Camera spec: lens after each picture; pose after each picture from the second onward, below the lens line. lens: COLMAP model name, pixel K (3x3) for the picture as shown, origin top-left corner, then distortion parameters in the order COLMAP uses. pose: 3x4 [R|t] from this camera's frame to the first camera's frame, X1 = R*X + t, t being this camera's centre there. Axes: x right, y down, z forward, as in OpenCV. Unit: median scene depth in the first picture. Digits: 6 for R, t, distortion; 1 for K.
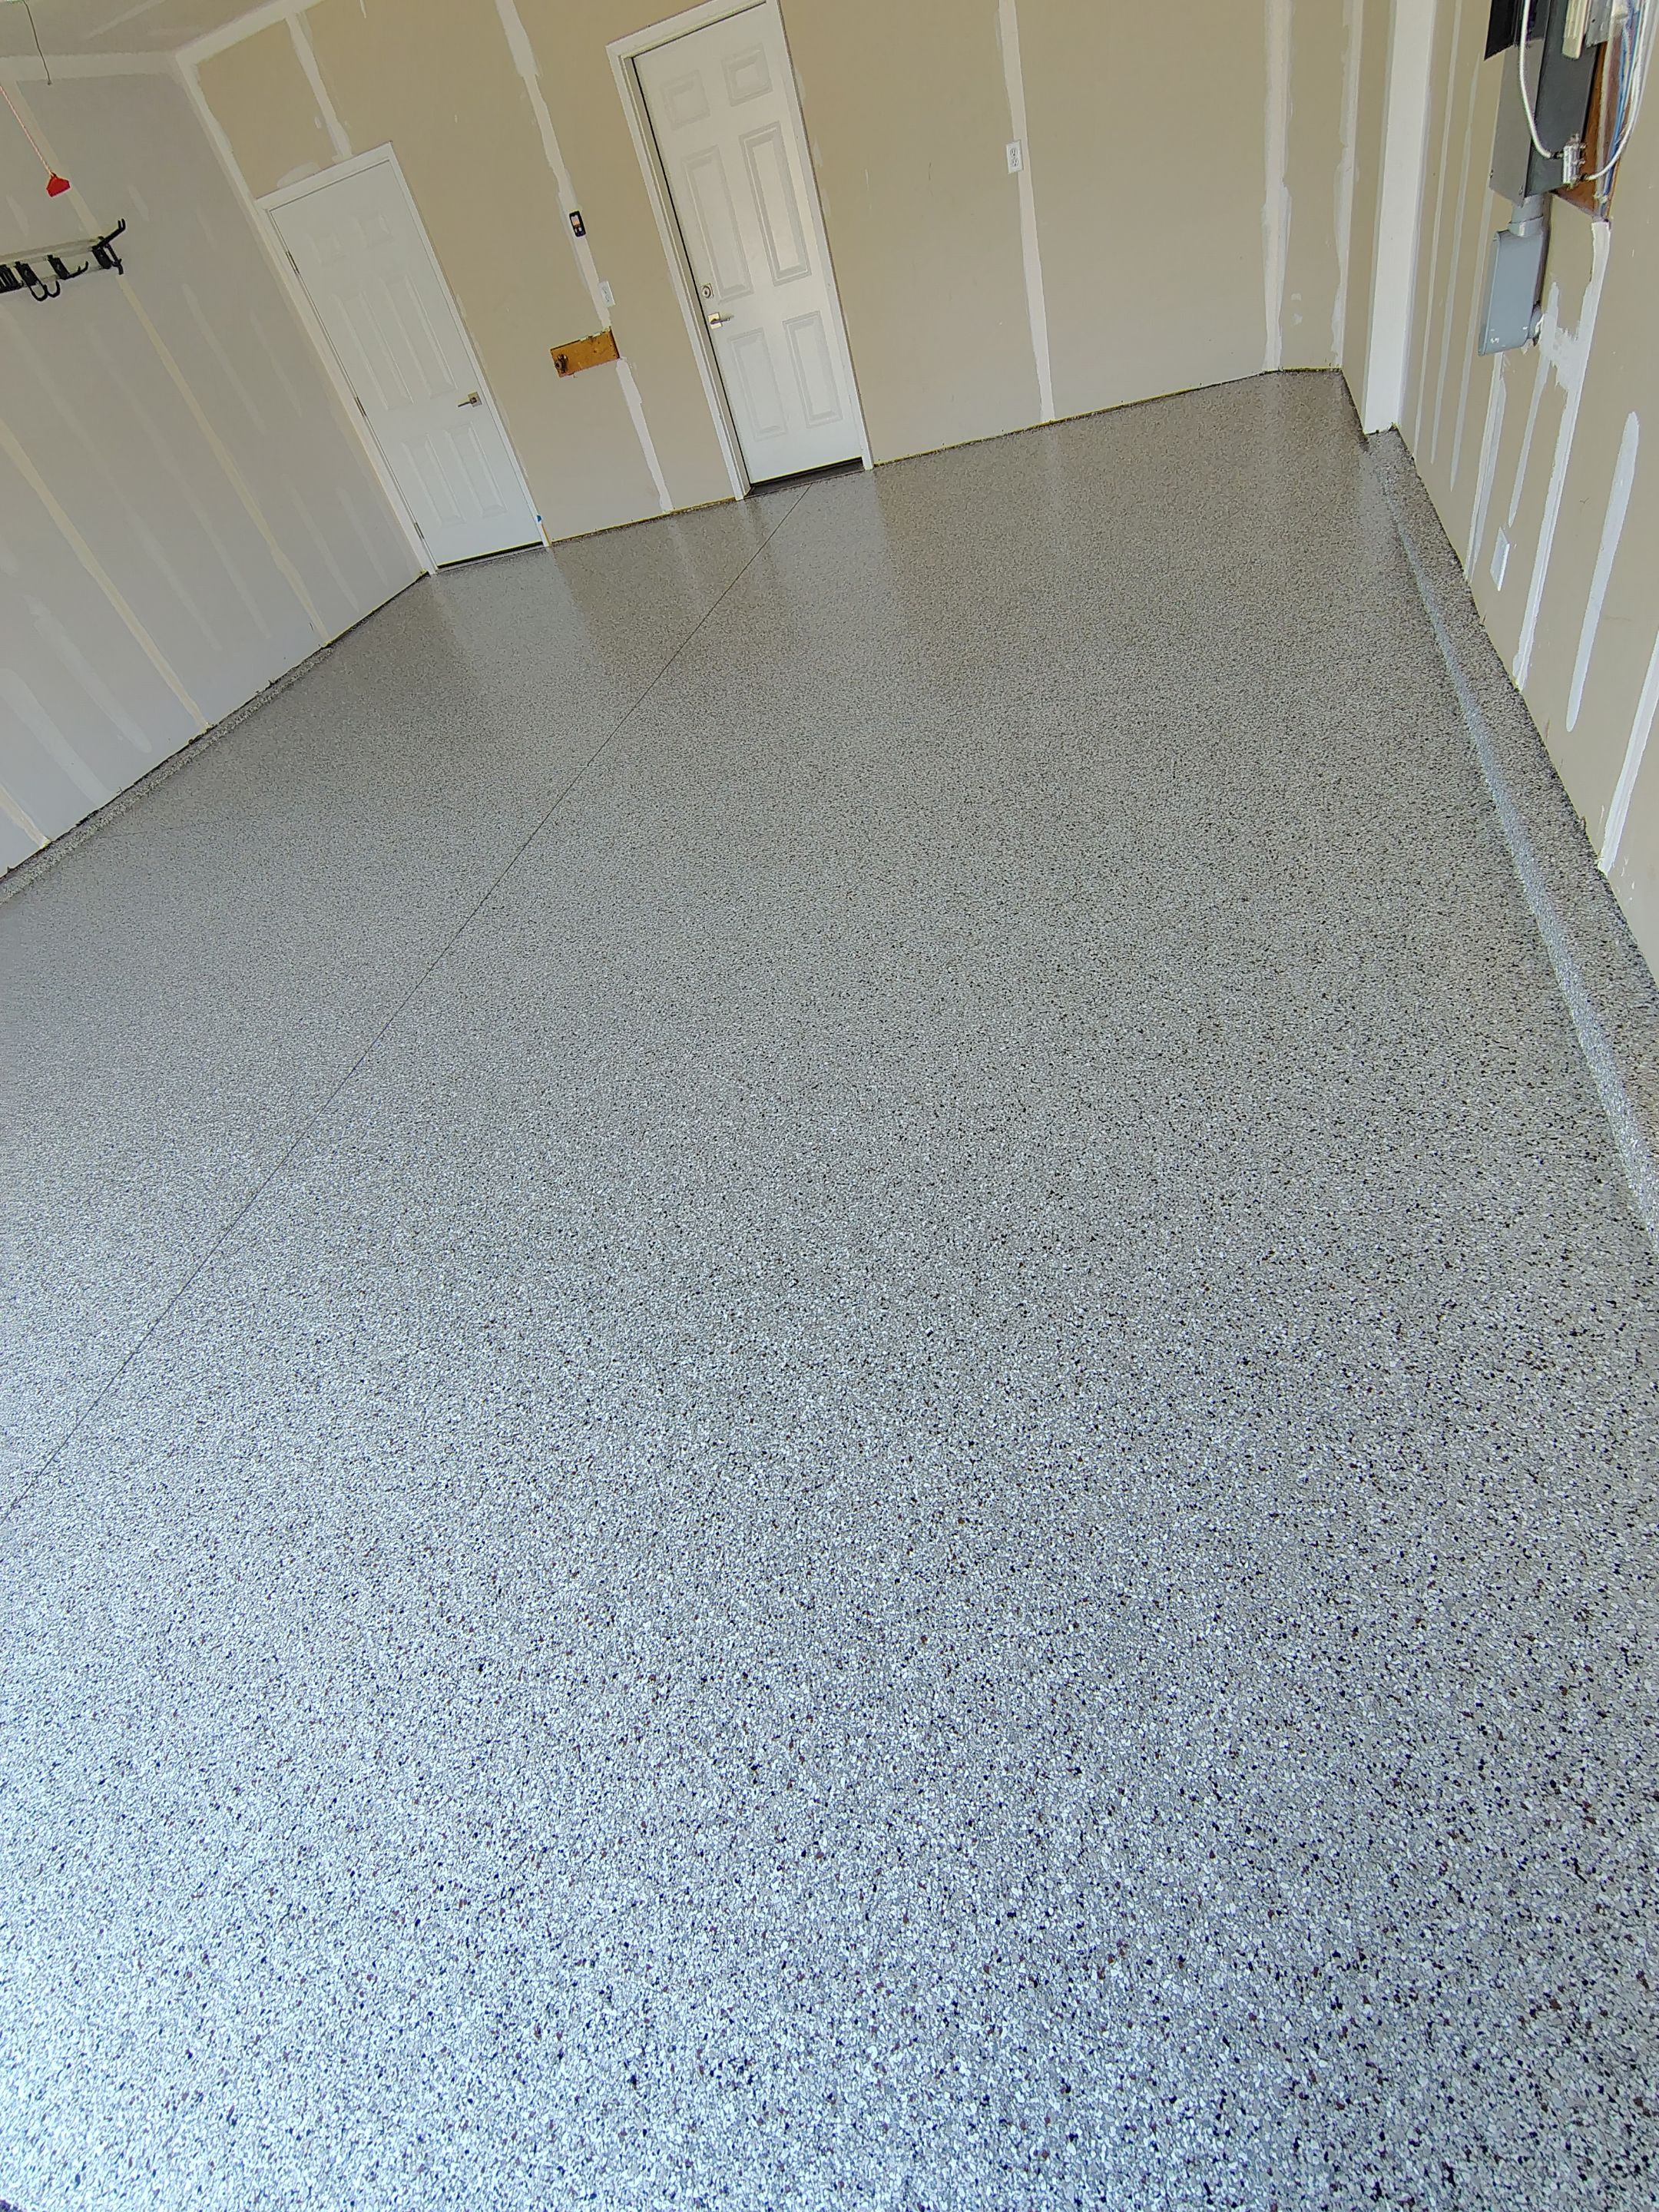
lens RADIAL K [[1033.4, 0, 829.5], [0, 1033.4, 1106.0], [0, 0, 1]] dist [-0.013294, 0.007183]
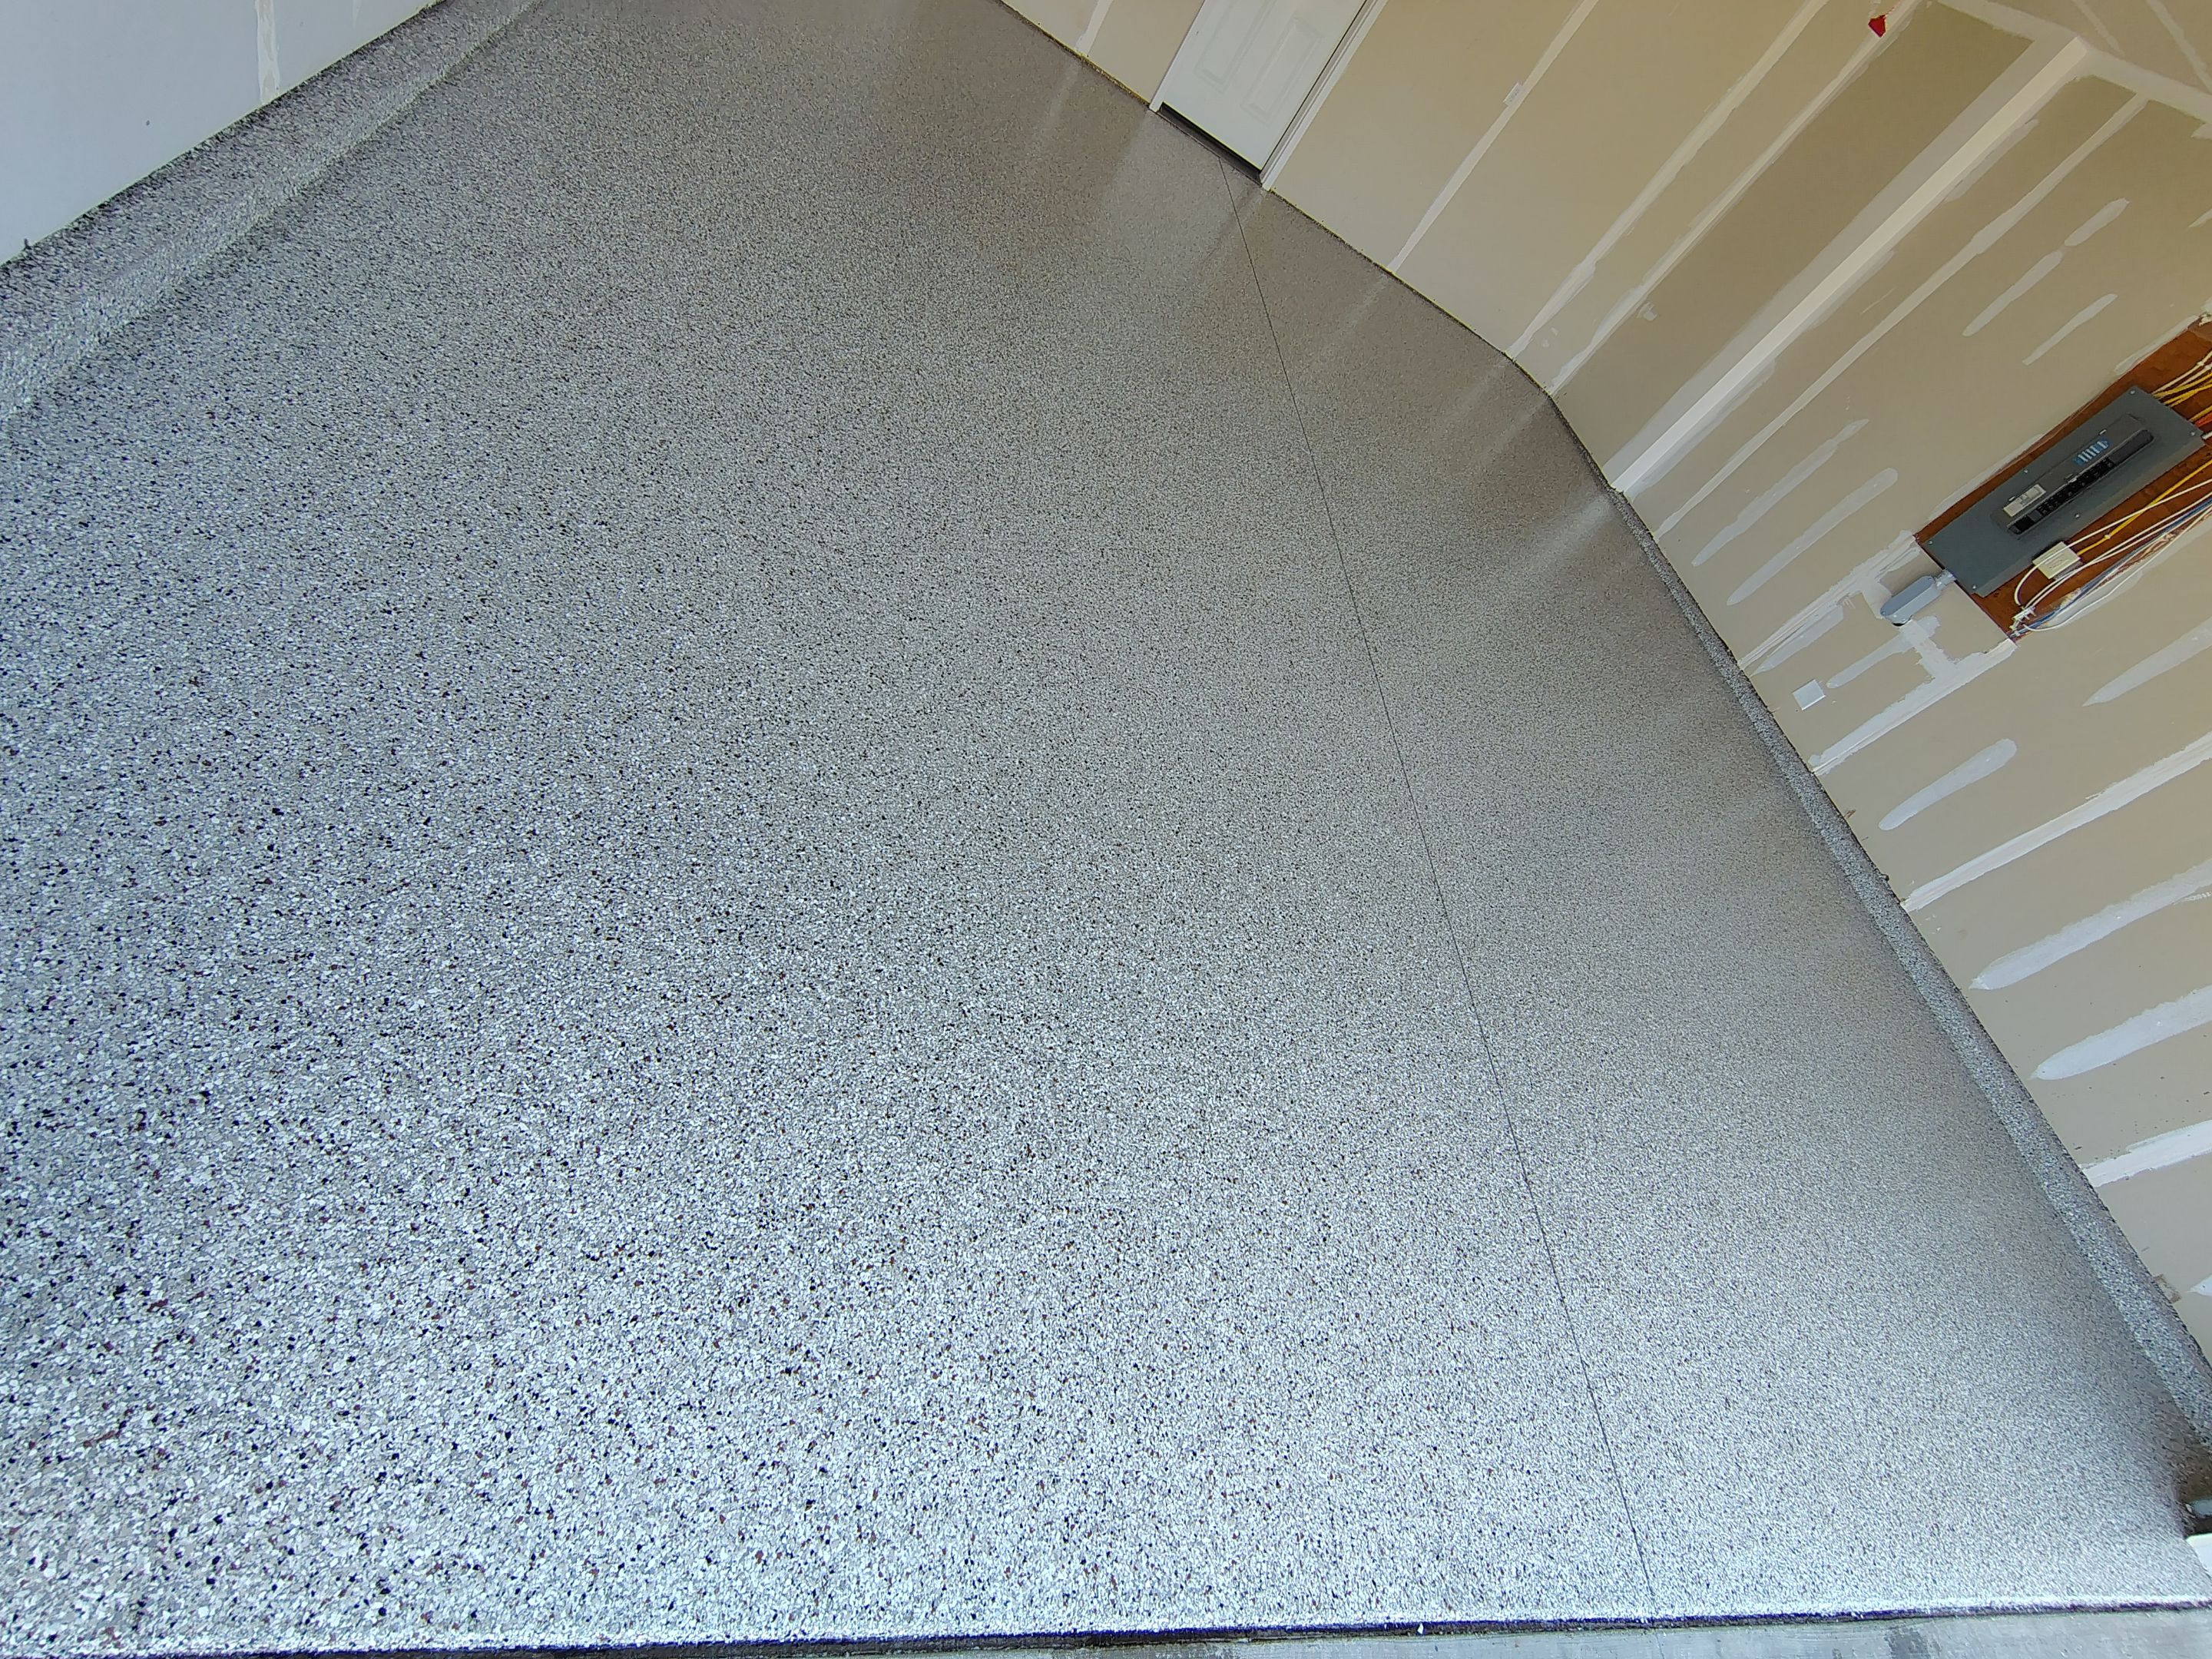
lens RADIAL K [[1033.4, 0, 1123.9], [0, 1033.4, 828.6], [0, 0, 1]] dist [-0.013294, 0.007183]
pose [[0.659439, 0.242539, 0.711558, -2.586716], [-0.331844, 0.943231, -0.013968, 0.259378], [-0.674551, -0.226915, 0.702489, 0.811229]]
